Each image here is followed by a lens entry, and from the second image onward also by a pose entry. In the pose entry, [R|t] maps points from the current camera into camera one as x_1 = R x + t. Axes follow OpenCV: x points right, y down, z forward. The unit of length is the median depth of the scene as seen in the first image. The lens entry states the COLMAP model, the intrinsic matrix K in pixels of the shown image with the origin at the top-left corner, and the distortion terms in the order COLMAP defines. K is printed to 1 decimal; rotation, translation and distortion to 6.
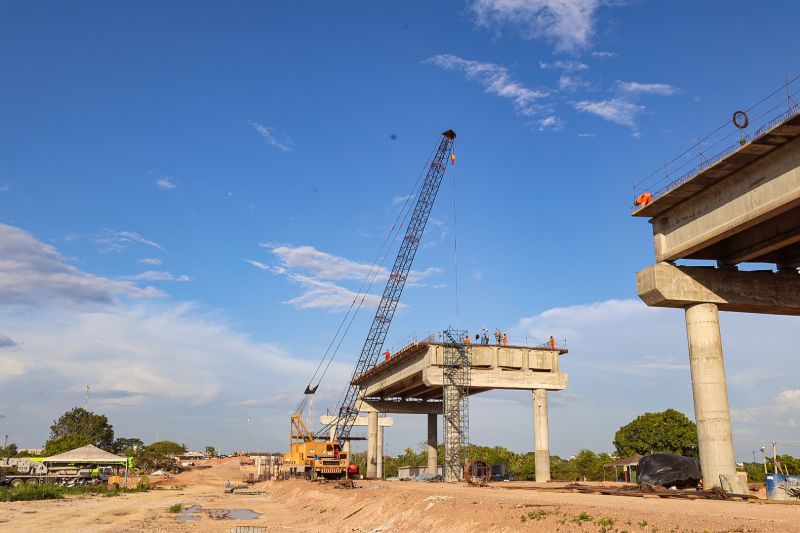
lens RADIAL K [[755.9, 0, 405.9], [0, 755.9, 262.1], [0, 0, 1]] dist [0.003515, 0.086708]
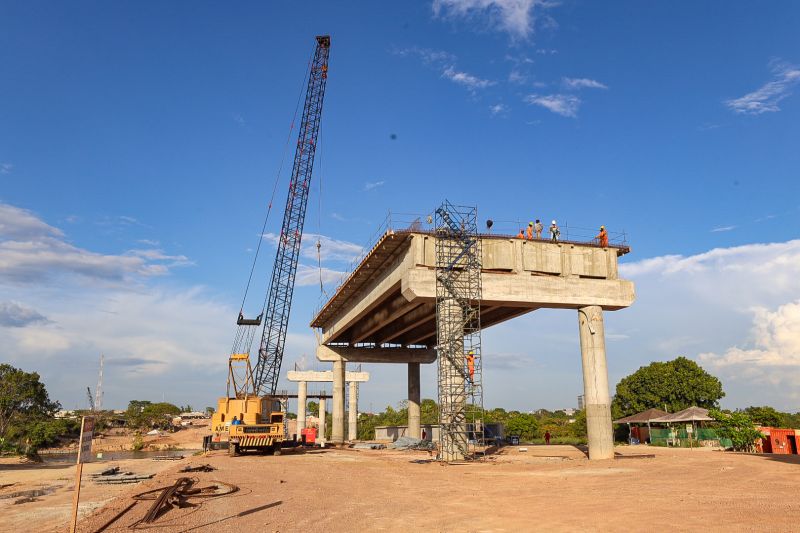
lens RADIAL K [[639.2, 0, 386.8], [0, 639.2, 267.6], [0, 0, 1]] dist [0.009951, 0.004419]
pose [[0.999904, -0.013220, 0.004091, 0.007167], [0.013104, 0.999547, 0.027100, 0.111141], [-0.004447, -0.027044, 0.999624, 0.443083]]
